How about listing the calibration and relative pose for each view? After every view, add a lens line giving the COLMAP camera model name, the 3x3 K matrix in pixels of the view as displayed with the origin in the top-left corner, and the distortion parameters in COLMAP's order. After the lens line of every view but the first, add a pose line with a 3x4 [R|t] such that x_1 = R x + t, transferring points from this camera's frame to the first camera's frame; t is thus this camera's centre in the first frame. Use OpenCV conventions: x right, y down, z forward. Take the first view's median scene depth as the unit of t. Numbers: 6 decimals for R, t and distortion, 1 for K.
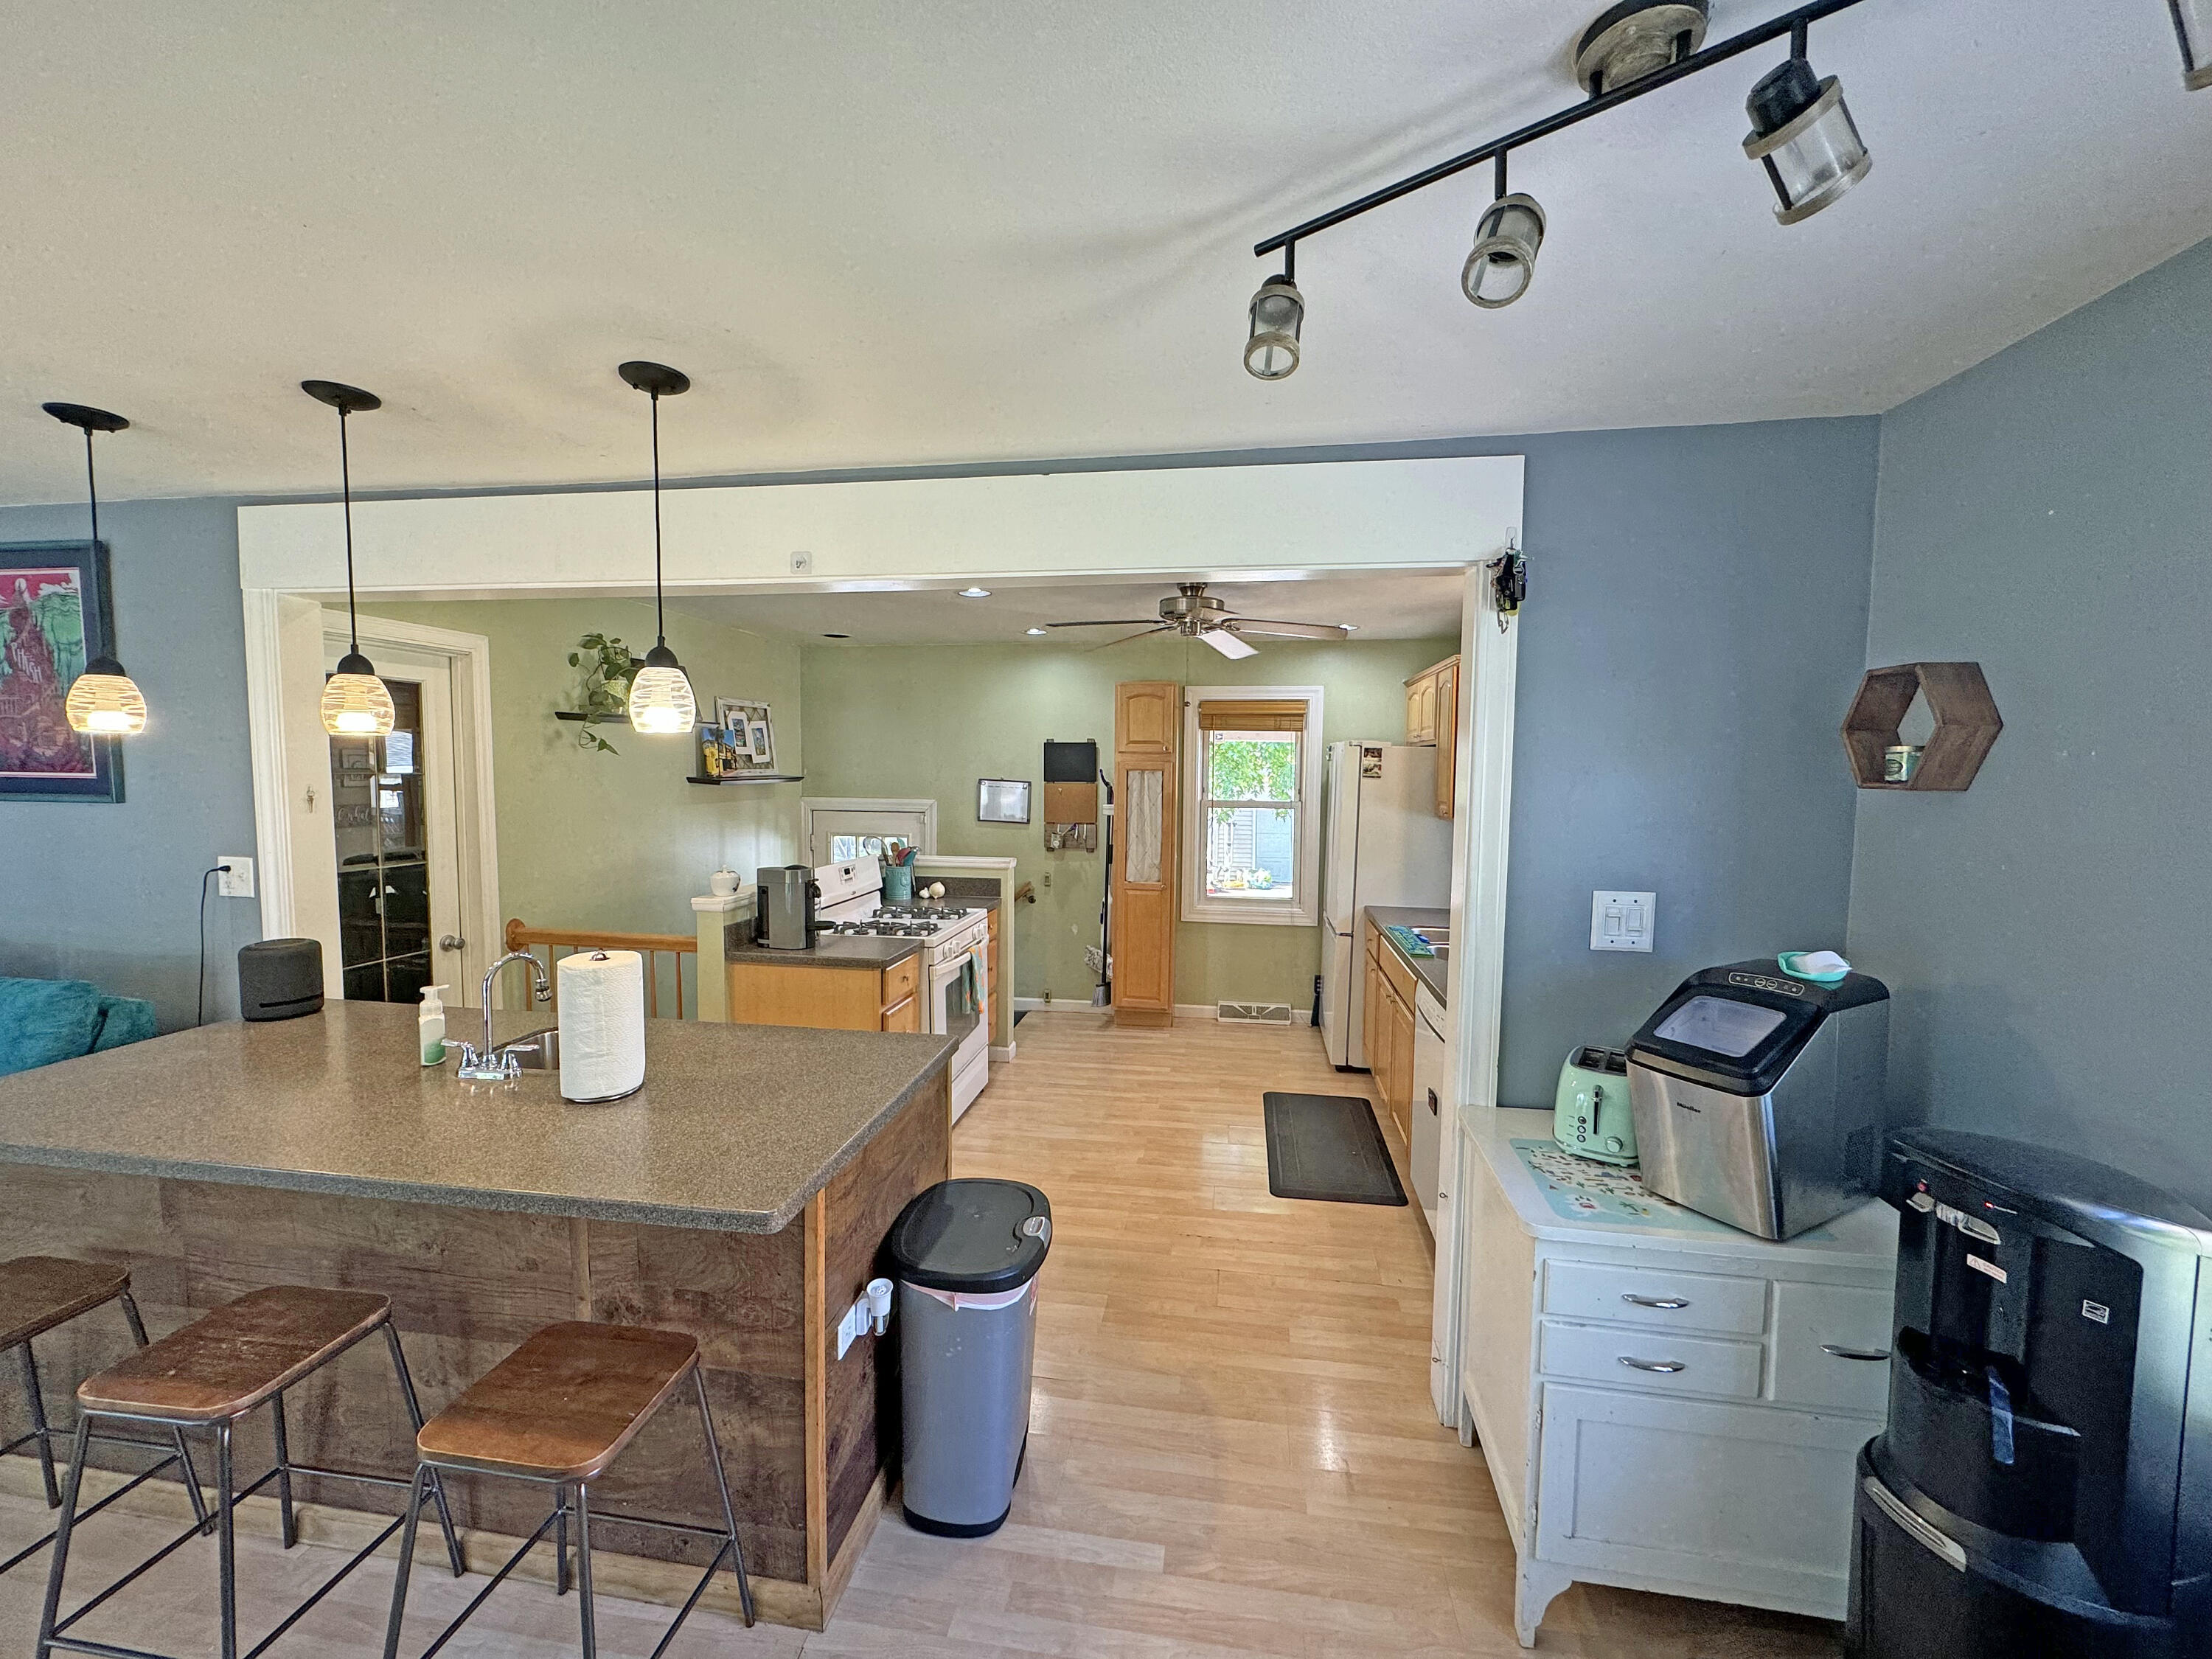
lens RADIAL K [[882.7, 0, 1106.0], [0, 882.7, 829.5], [0, 0, 1]] dist [0.000266, 0.000042]
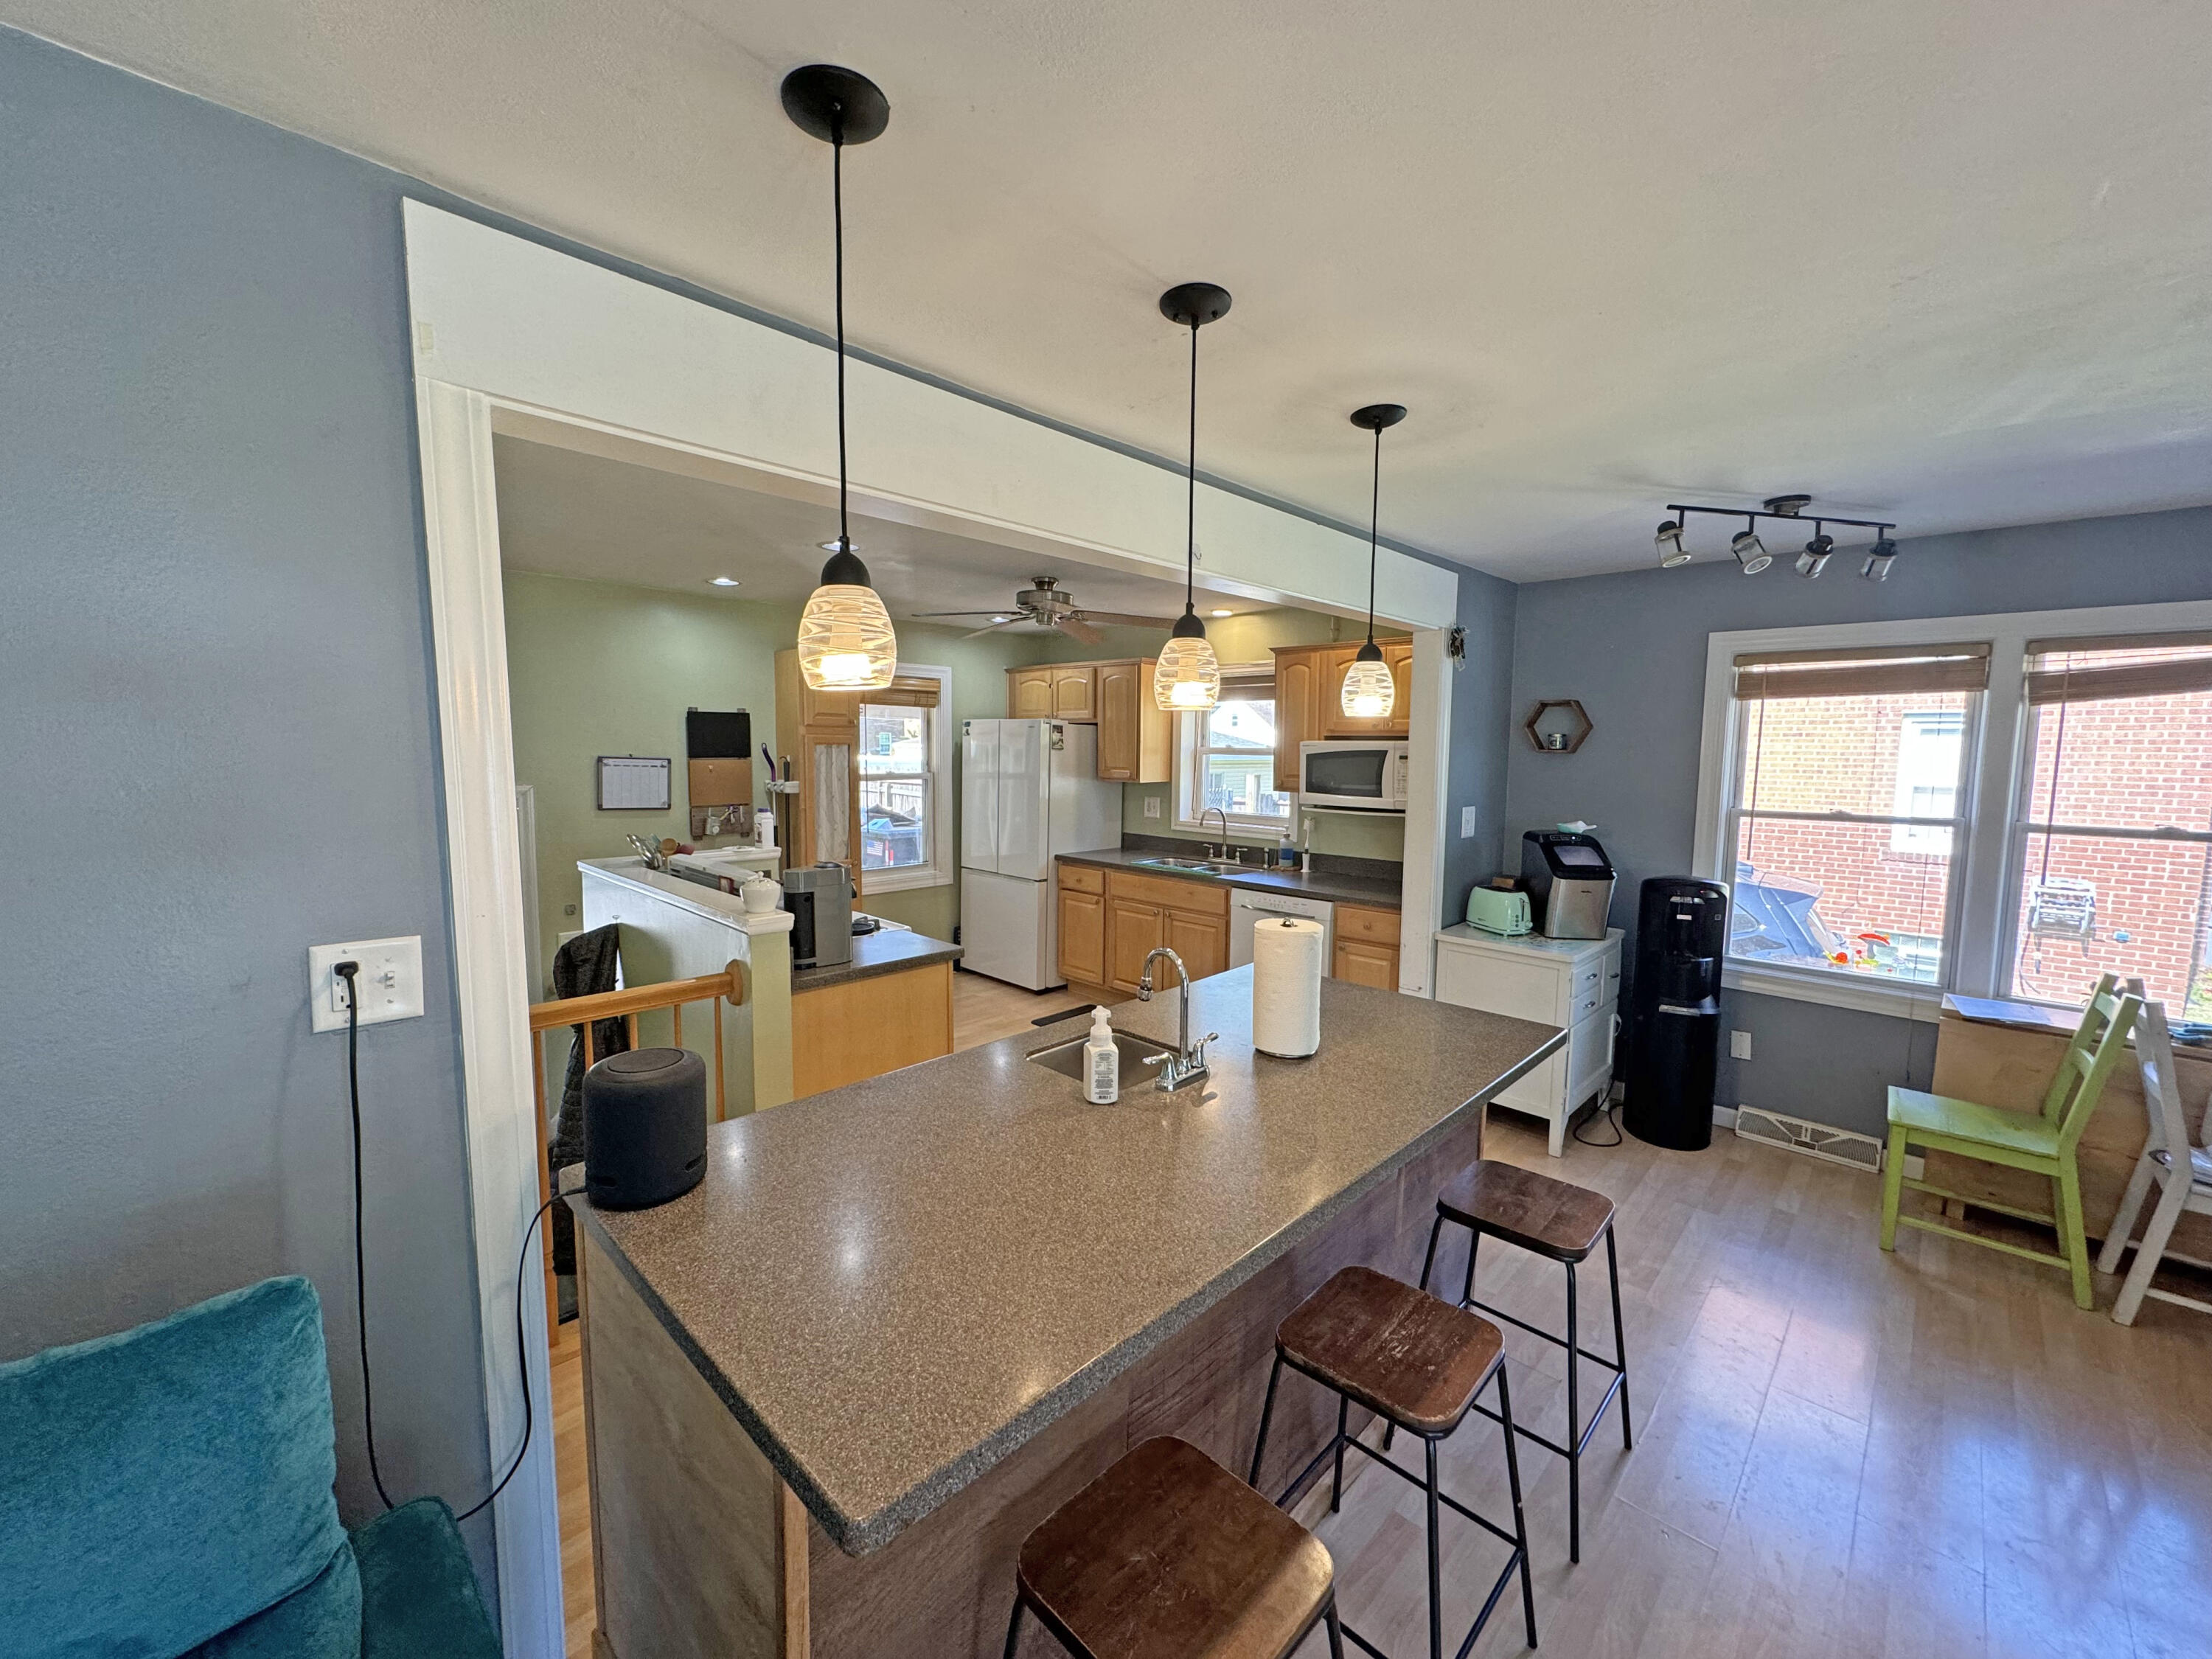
lens RADIAL K [[882.7, 0, 1106.0], [0, 882.7, 829.5], [0, 0, 1]] dist [0.000266, 0.000042]
pose [[0.586814, -0.084086, 0.805344, -0.572405], [0.055937, 0.996427, 0.063279, -0.019406], [-0.807788, 0.007916, 0.589420, 0.198170]]
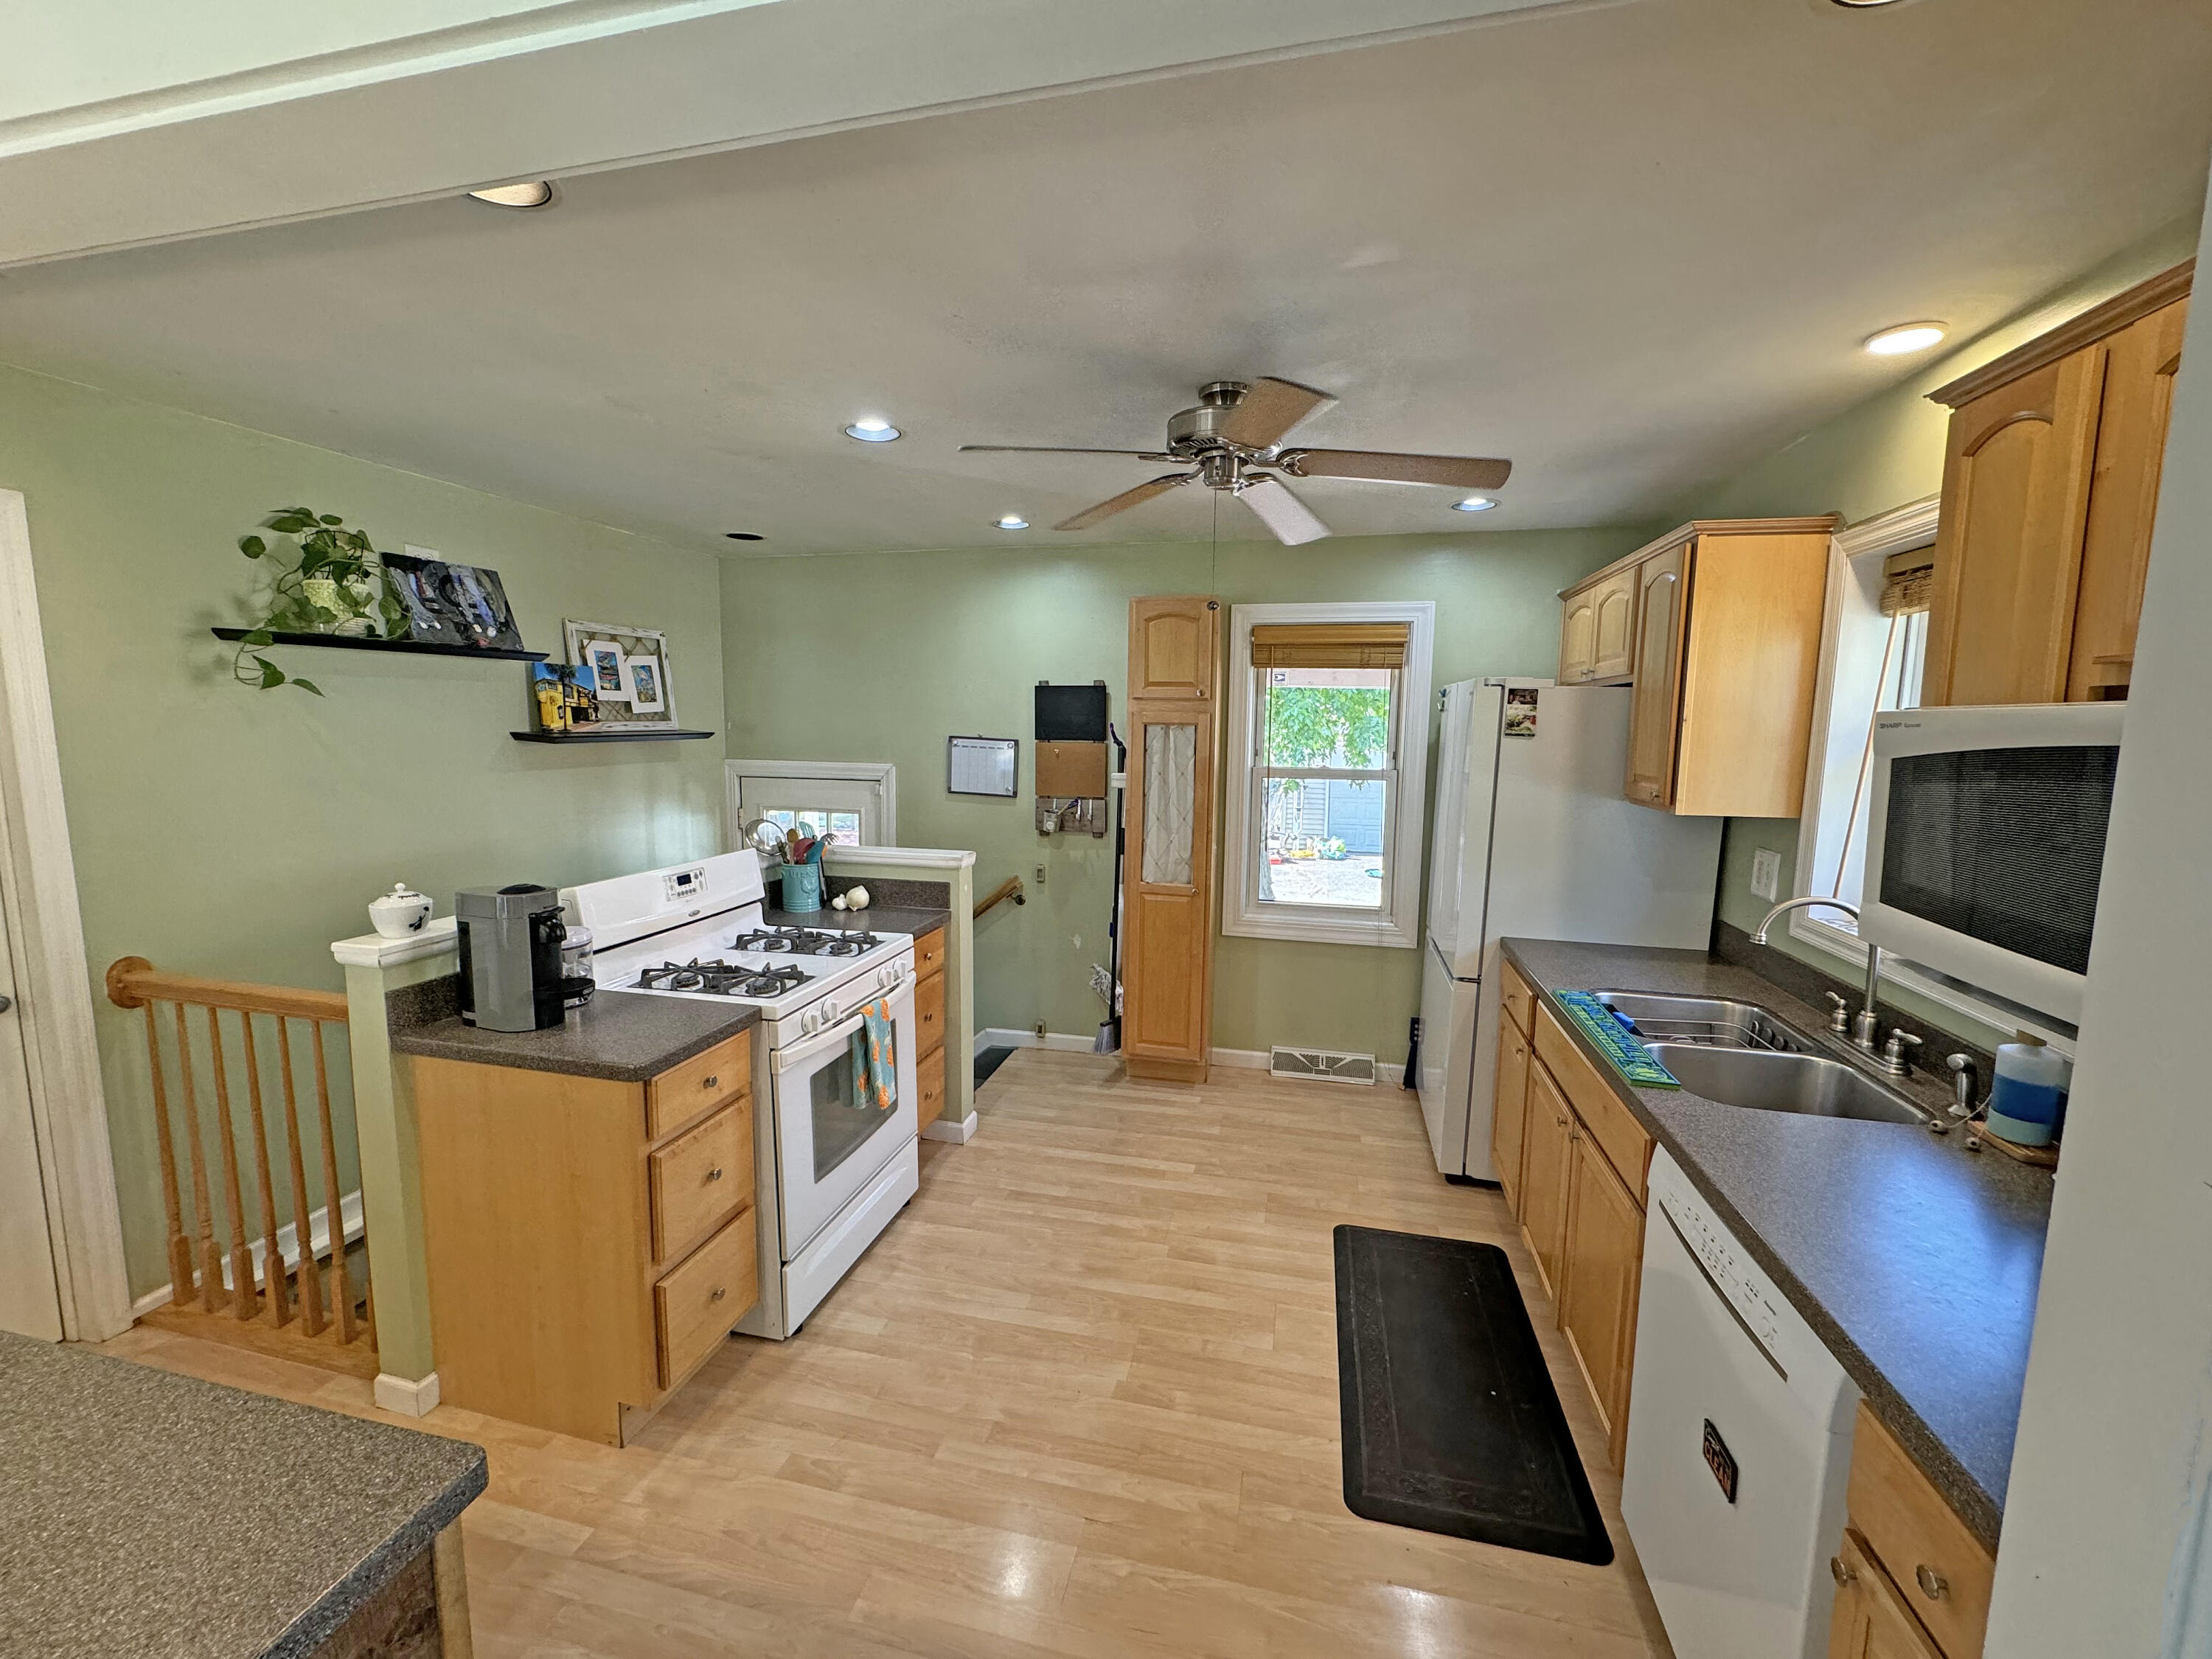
lens RADIAL K [[882.7, 0, 1106.0], [0, 882.7, 829.5], [0, 0, 1]] dist [0.000266, 0.000042]
pose [[0.996872, 0.011834, -0.078144, 0.050075], [-0.008015, 0.998767, 0.049002, -0.018318], [0.078628, -0.048222, 0.995737, 0.303846]]
